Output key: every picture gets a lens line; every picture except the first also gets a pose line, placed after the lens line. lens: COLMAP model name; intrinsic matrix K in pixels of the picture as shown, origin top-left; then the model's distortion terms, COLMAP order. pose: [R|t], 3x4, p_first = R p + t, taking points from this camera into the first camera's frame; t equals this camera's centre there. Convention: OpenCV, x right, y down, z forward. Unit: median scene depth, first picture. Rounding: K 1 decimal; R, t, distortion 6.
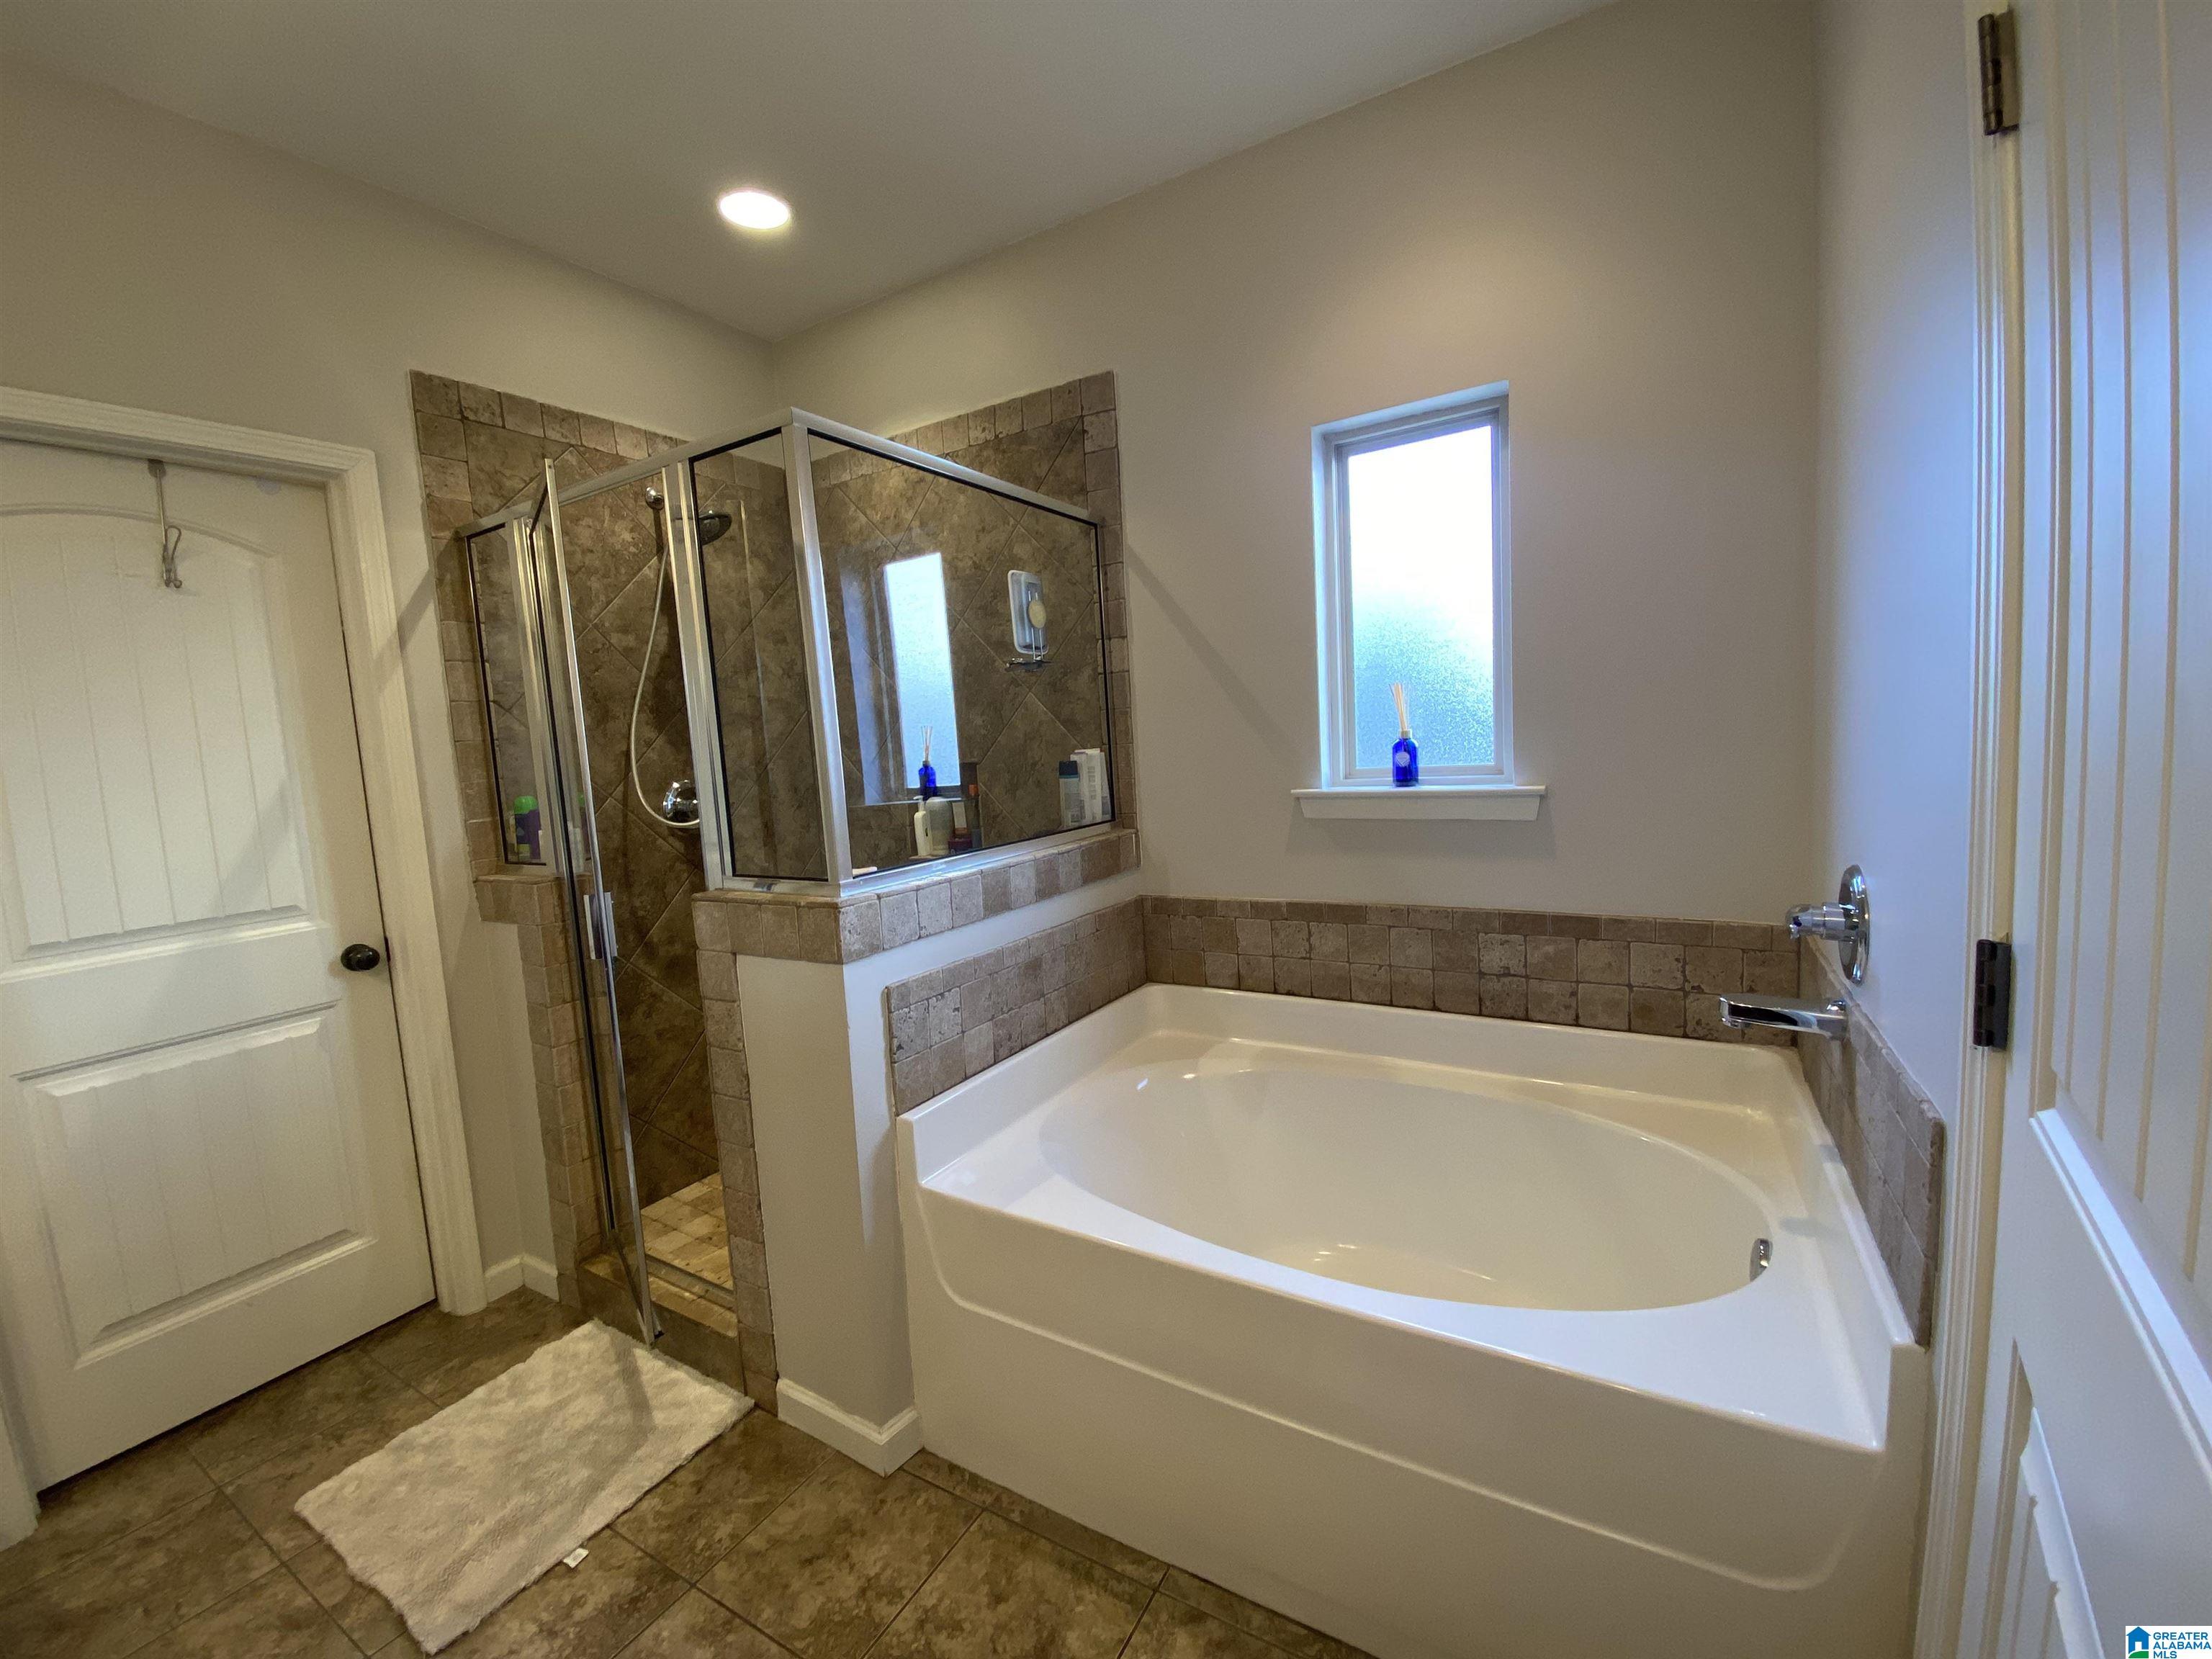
lens RADIAL K [[887.0, 0, 1103.9], [0, 887.0, 825.9], [0, 0, 1]] dist [0.022080, -0.021288]
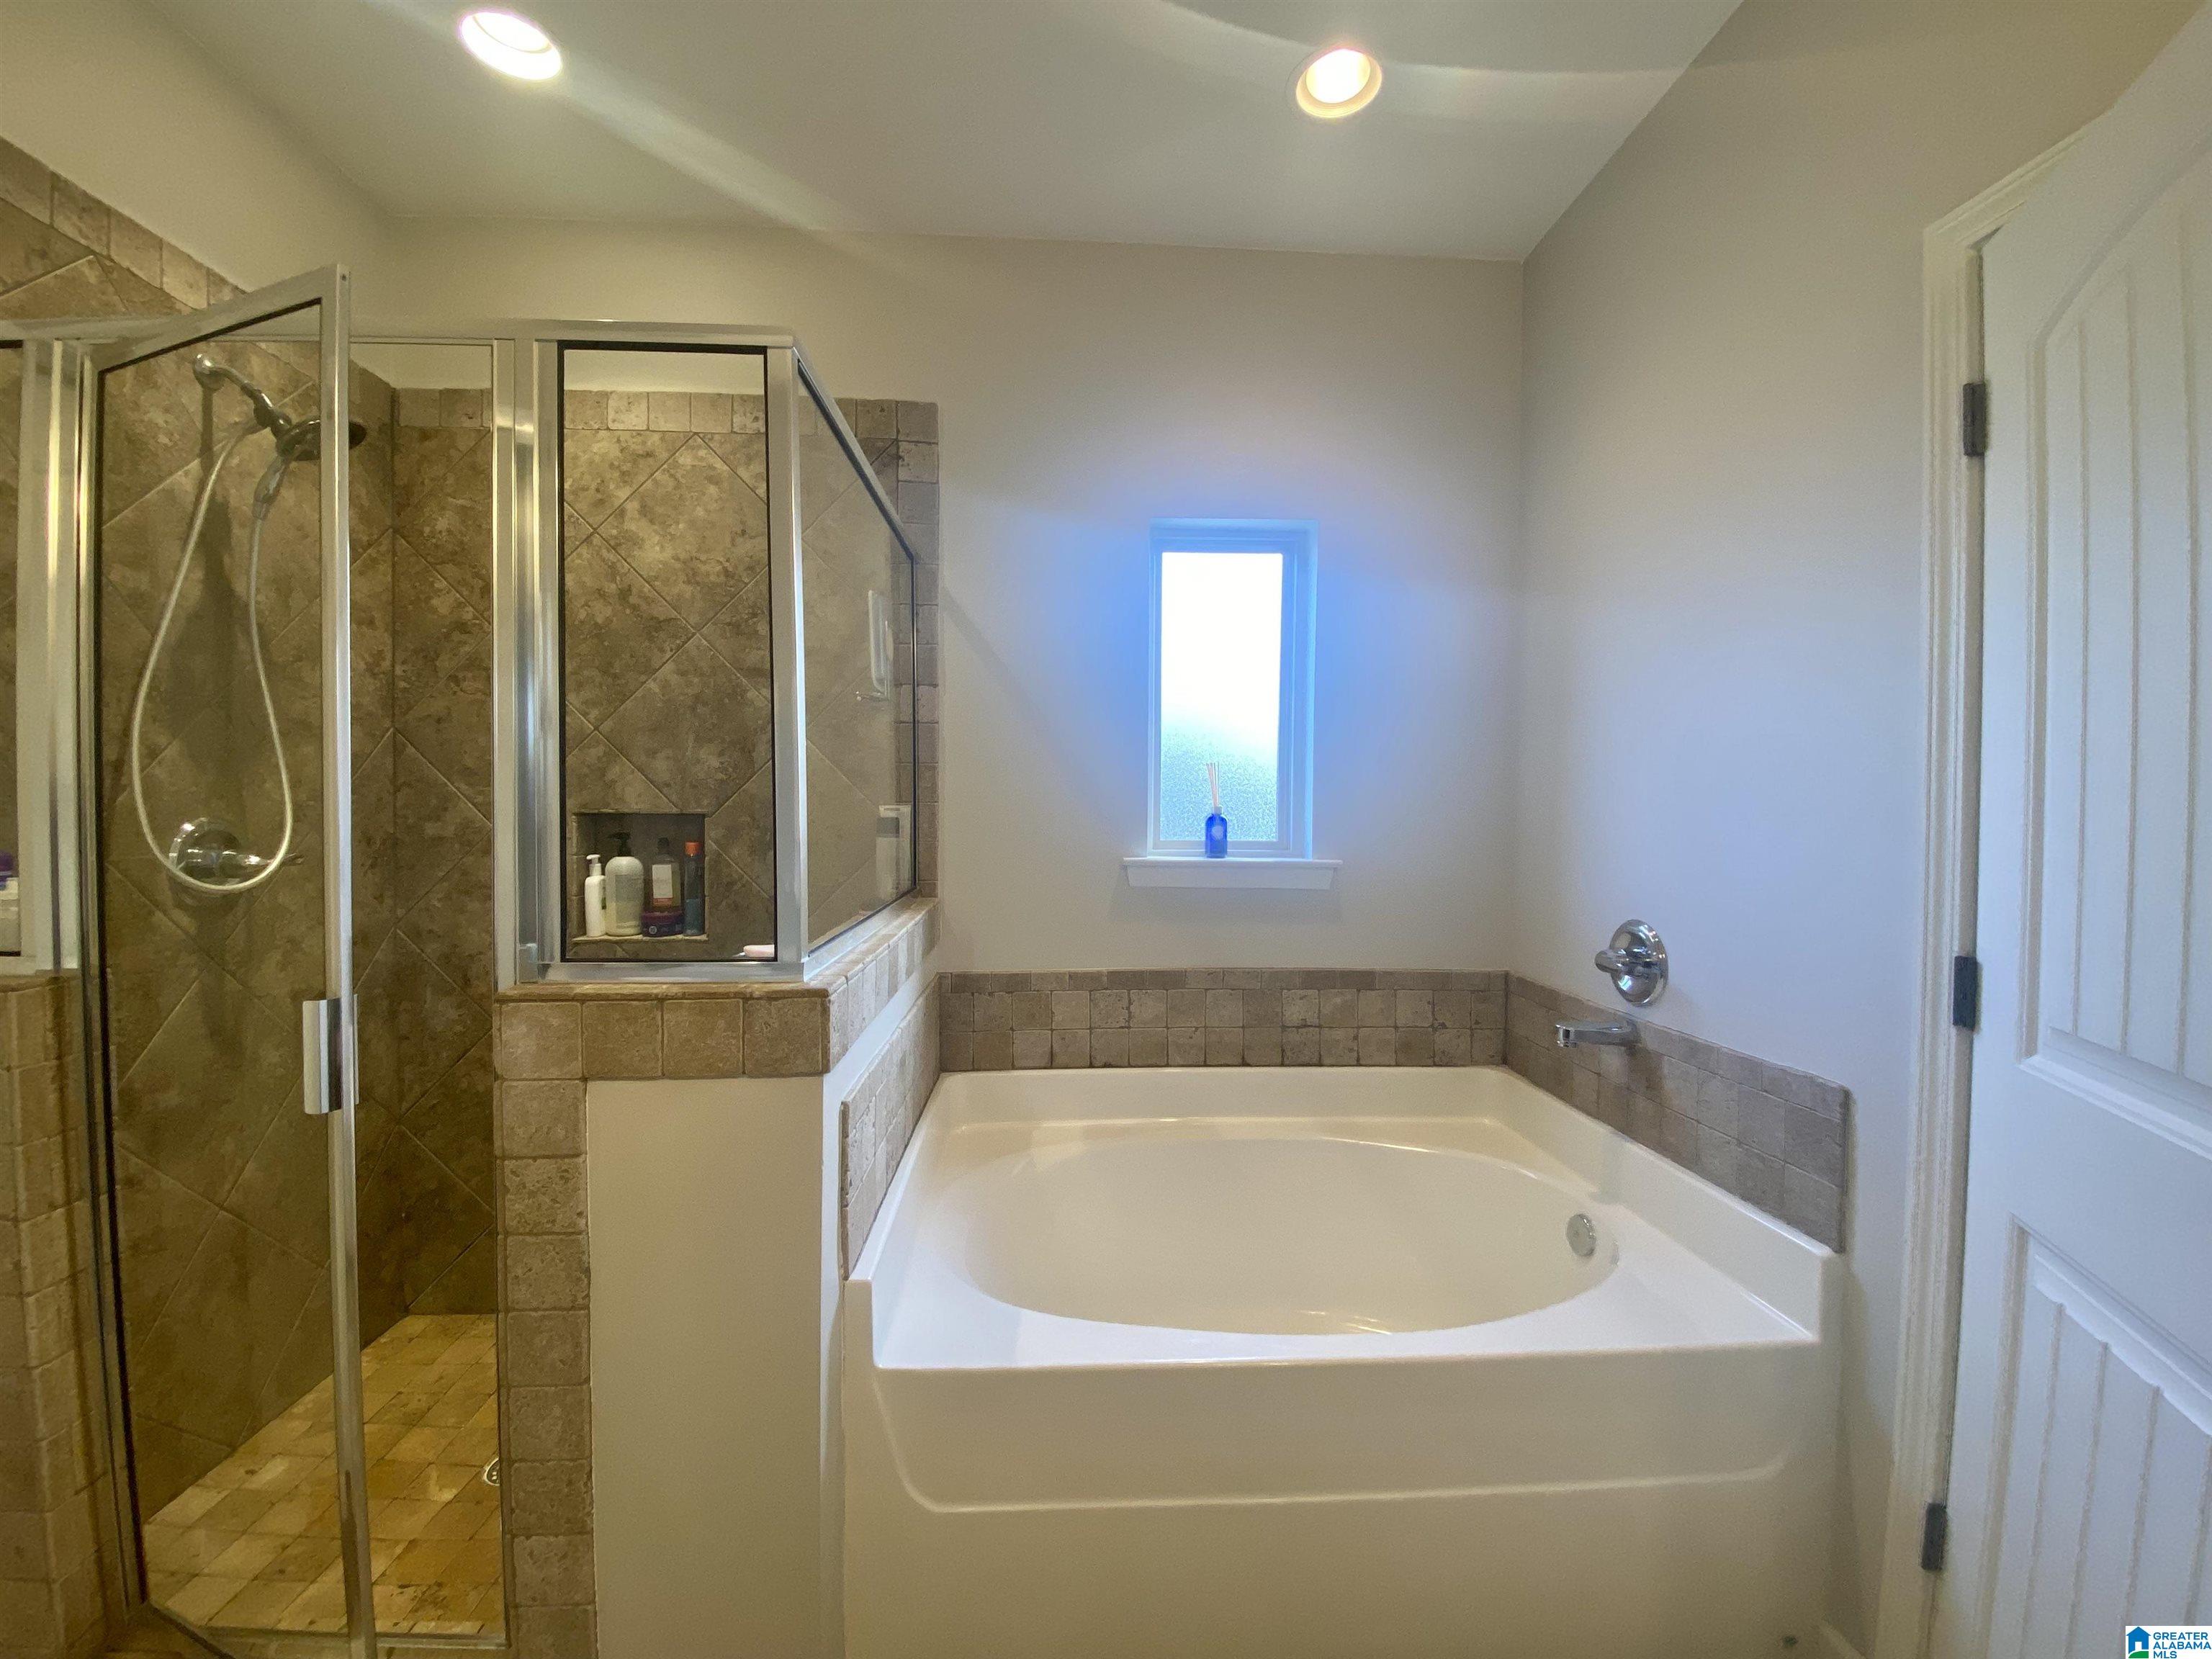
lens RADIAL K [[887.0, 0, 1103.9], [0, 887.0, 825.9], [0, 0, 1]] dist [0.022080, -0.021288]
pose [[0.827528, 0.048842, 0.559295, -0.397379], [0.001026, 0.996075, -0.088504, 0.013228], [-0.561423, 0.073814, 0.824231, 0.193512]]
